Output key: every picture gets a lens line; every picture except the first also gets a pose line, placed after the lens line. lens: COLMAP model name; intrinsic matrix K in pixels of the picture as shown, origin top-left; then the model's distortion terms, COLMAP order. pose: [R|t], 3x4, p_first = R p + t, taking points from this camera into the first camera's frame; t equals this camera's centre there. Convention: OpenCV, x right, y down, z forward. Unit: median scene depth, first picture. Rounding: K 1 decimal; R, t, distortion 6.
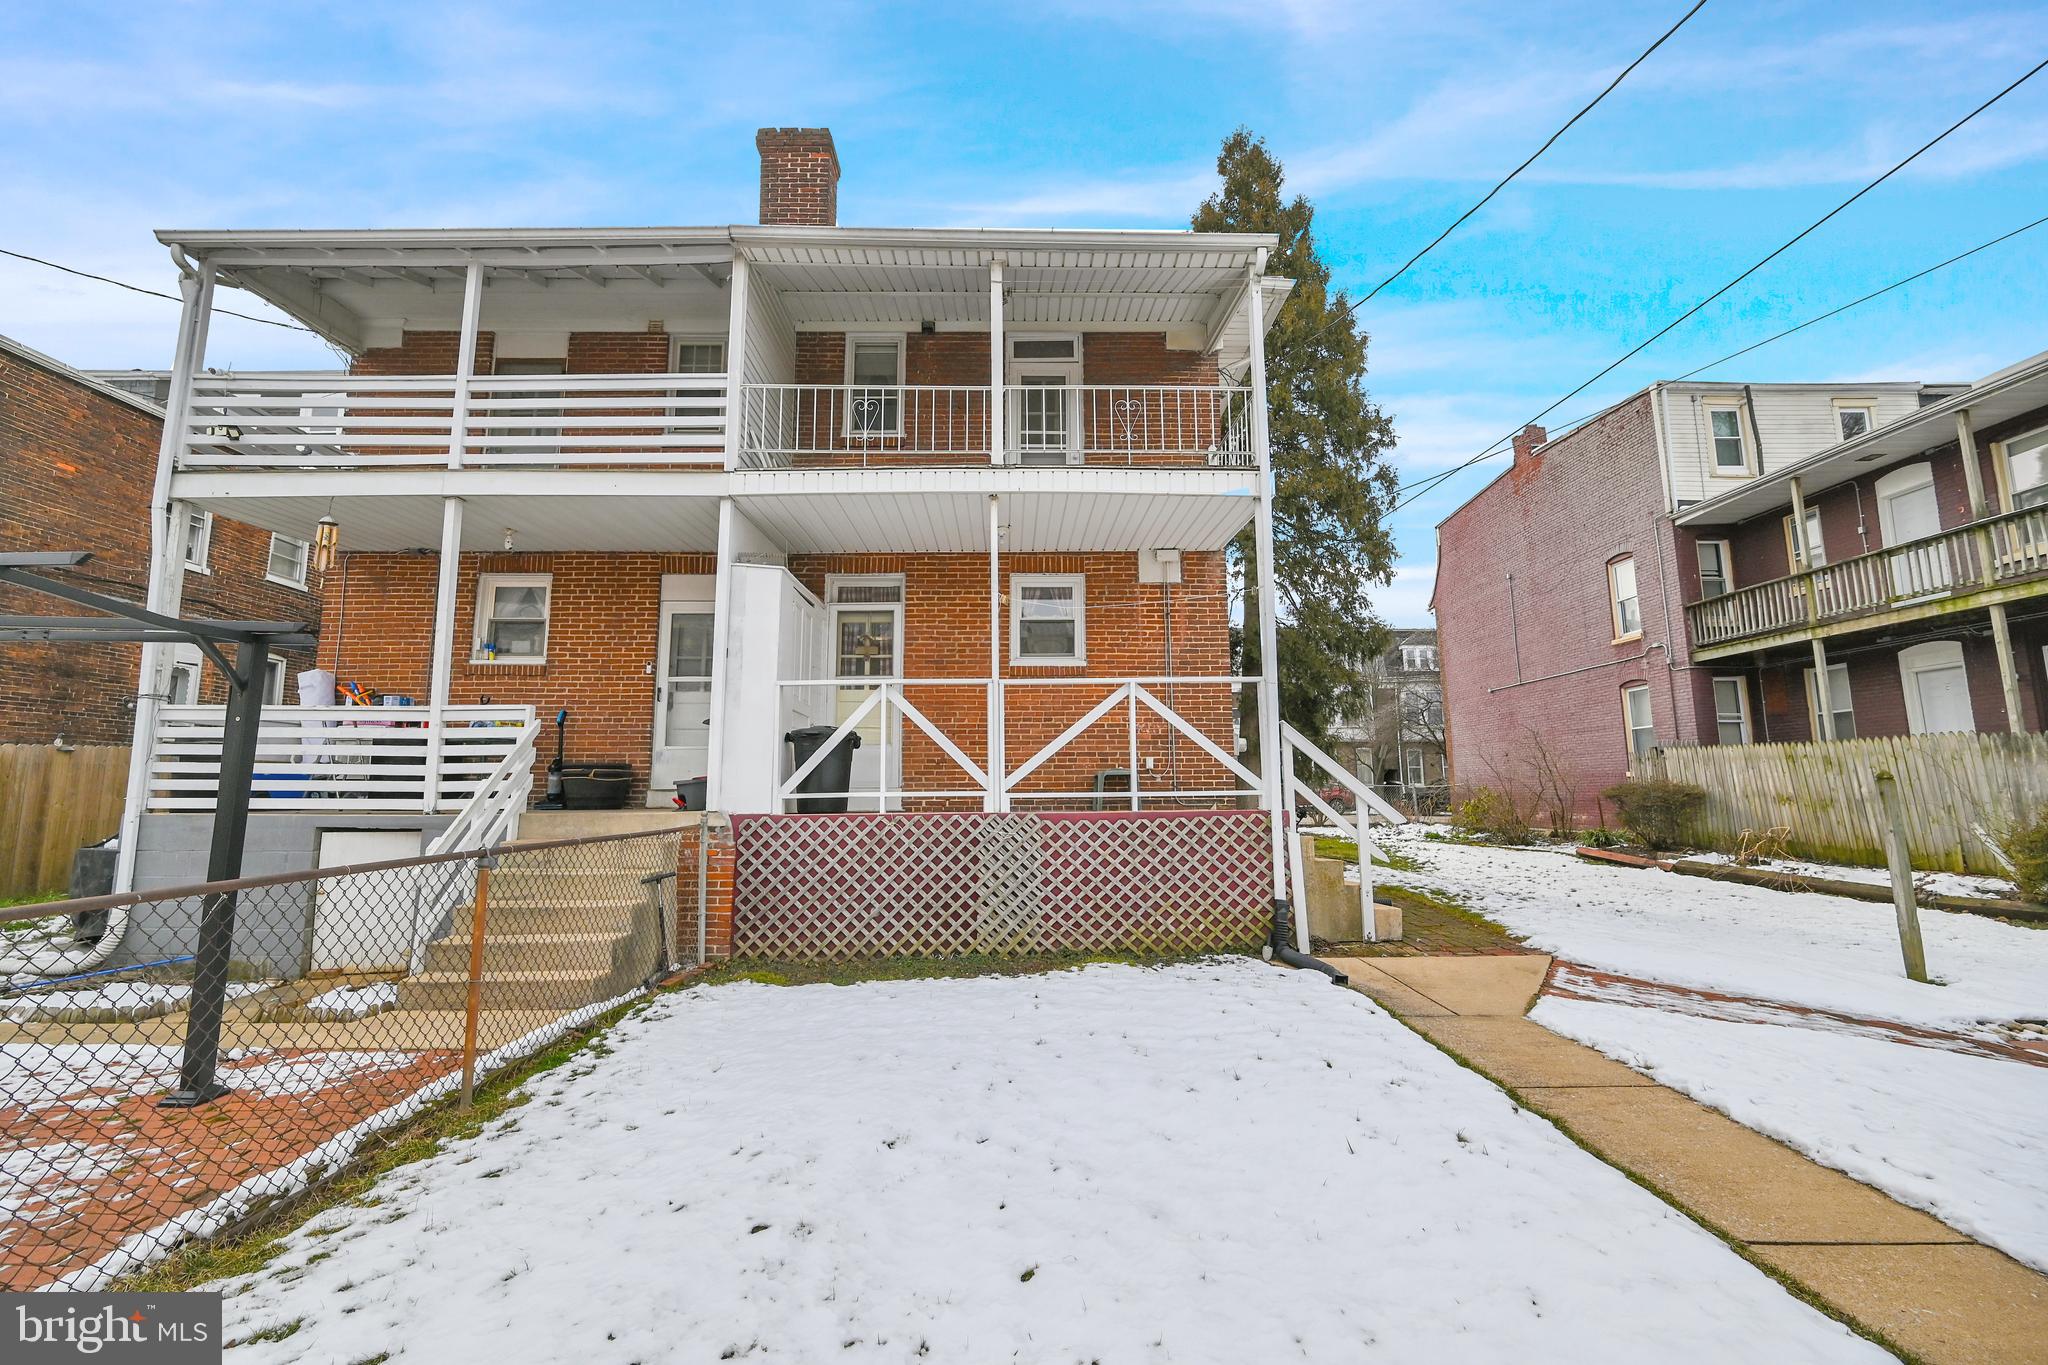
lens RADIAL K [[813.1, 0, 1022.1], [0, 813.1, 683.7], [0, 0, 1]] dist [-0.001804, 0.000207]
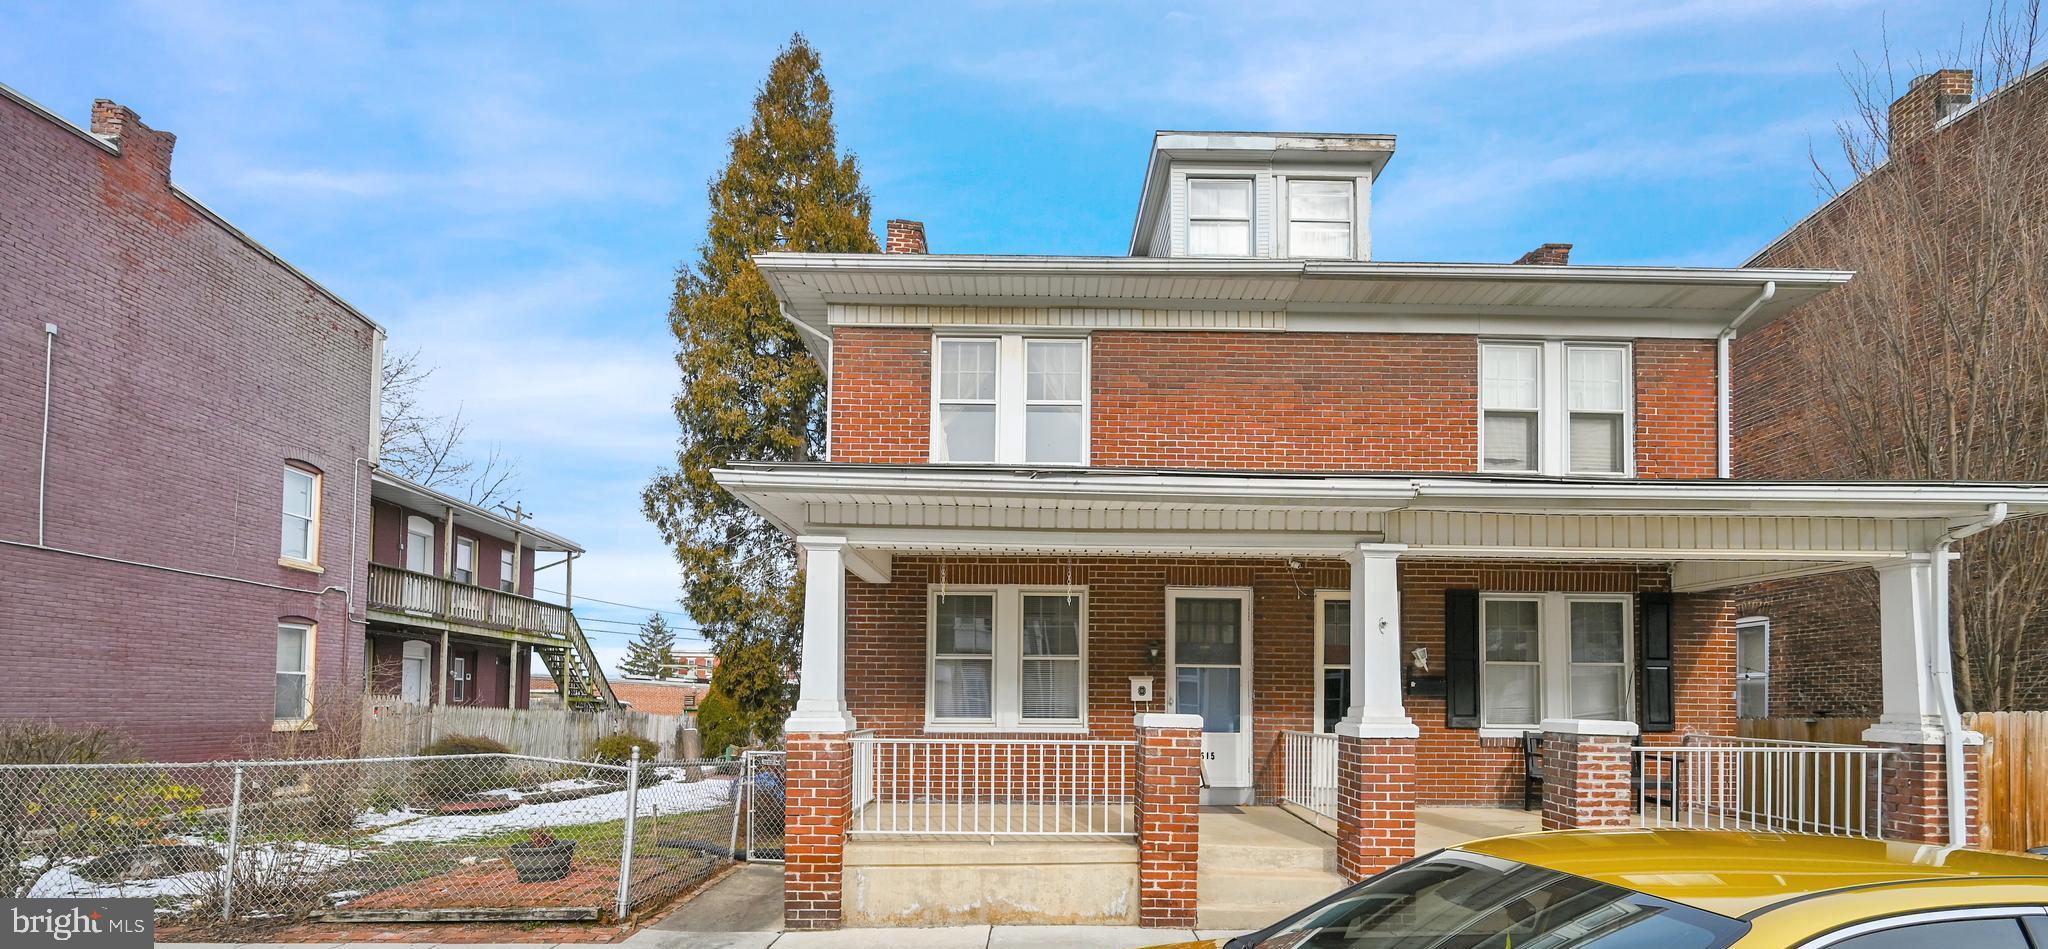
lens RADIAL K [[806.1, 0, 1024.0], [0, 806.1, 687.6], [0, 0, 1]] dist [-0.002402, 0.000541]
pose [[-0.999954, -0.007911, 0.005370, 0.008804], [-0.008682, 0.986557, -0.163184, 0.466060], [-0.004007, -0.163223, -0.986581, 4.286948]]
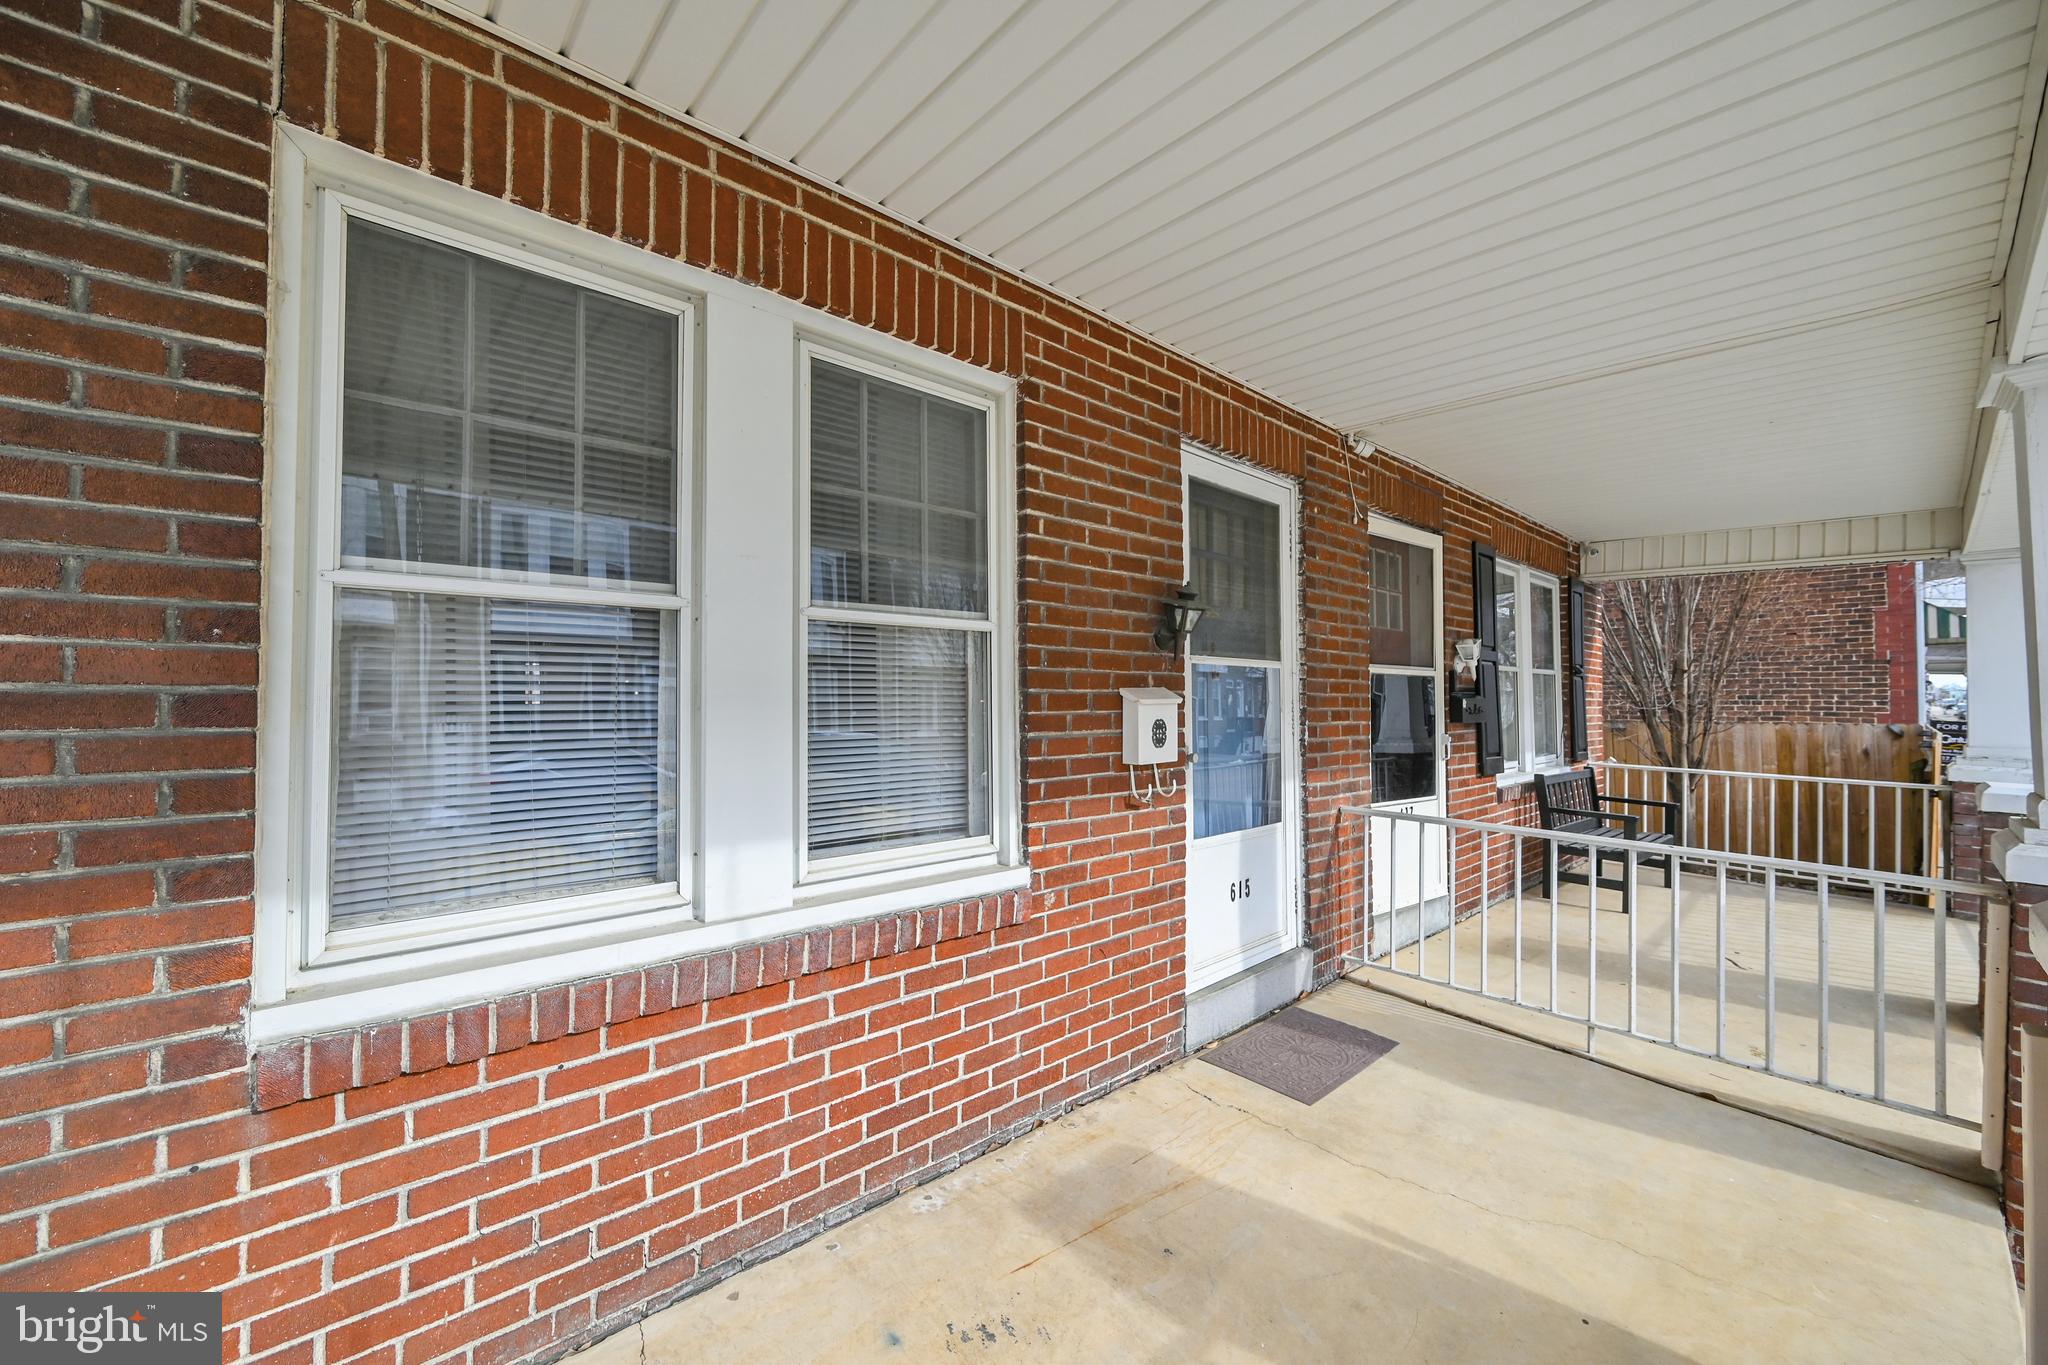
lens RADIAL K [[806.3, 0, 1025.7], [0, 806.3, 680.7], [0, 0, 1]] dist [-0.001592, 0.000087]
pose [[-0.748451, -0.015050, -0.663019, 0.148976], [0.091254, 0.987896, -0.125437, 0.296895], [0.656882, -0.154386, -0.738018, 3.383511]]
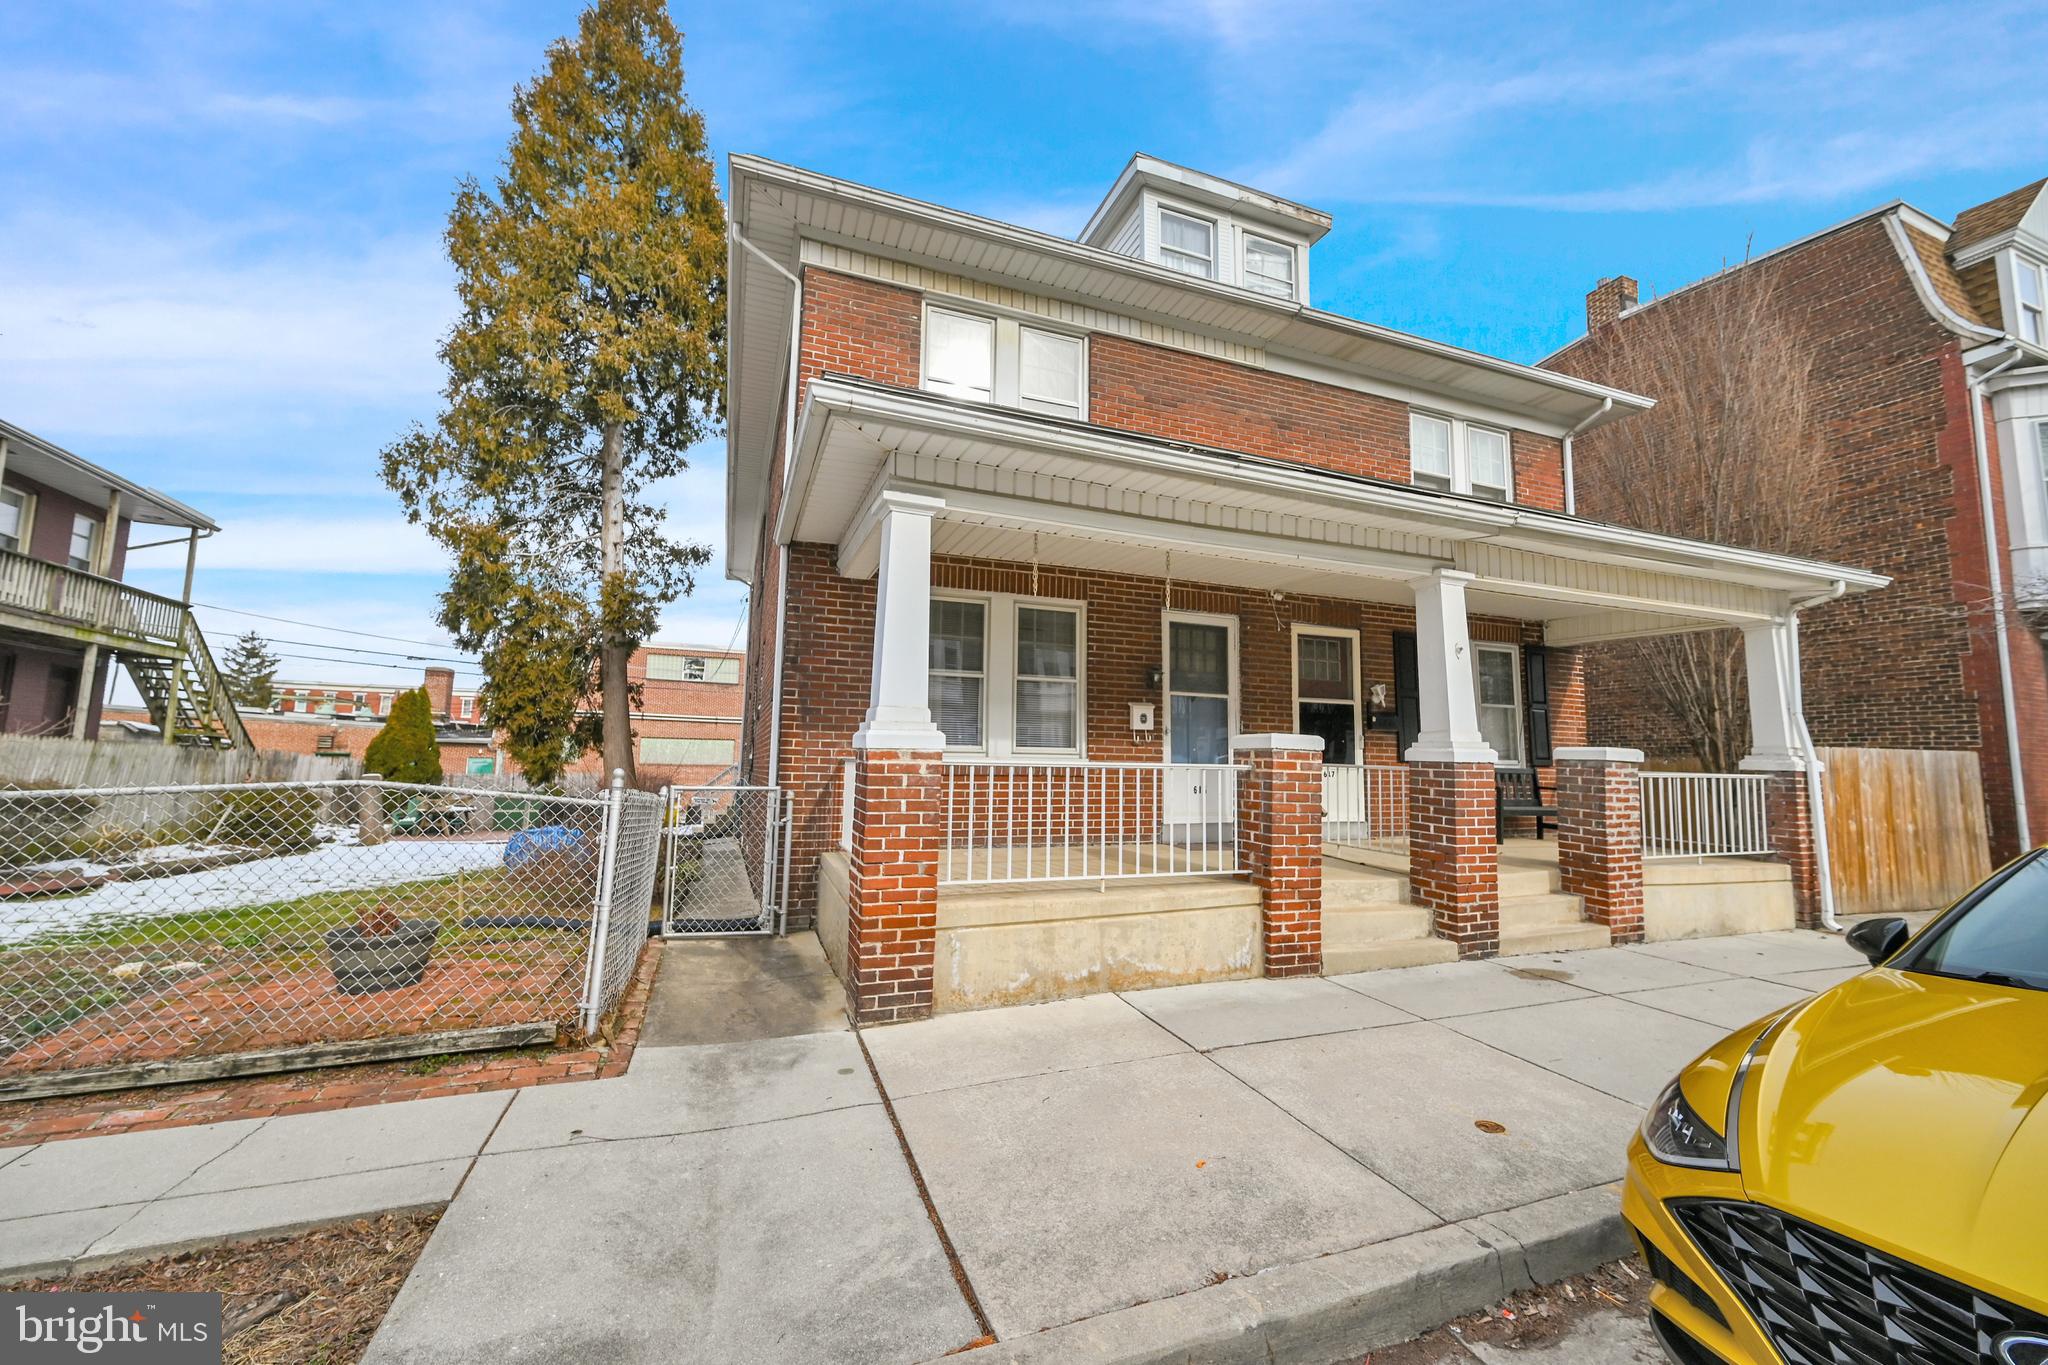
lens RADIAL K [[806.3, 0, 1025.7], [0, 806.3, 680.7], [0, 0, 1]] dist [-0.001592, 0.000087]
pose [[-0.937343, -0.050405, -0.344743, 0.362919], [0.033133, 0.972099, -0.232217, 0.473637], [0.346829, -0.229089, -0.909521, 4.067335]]
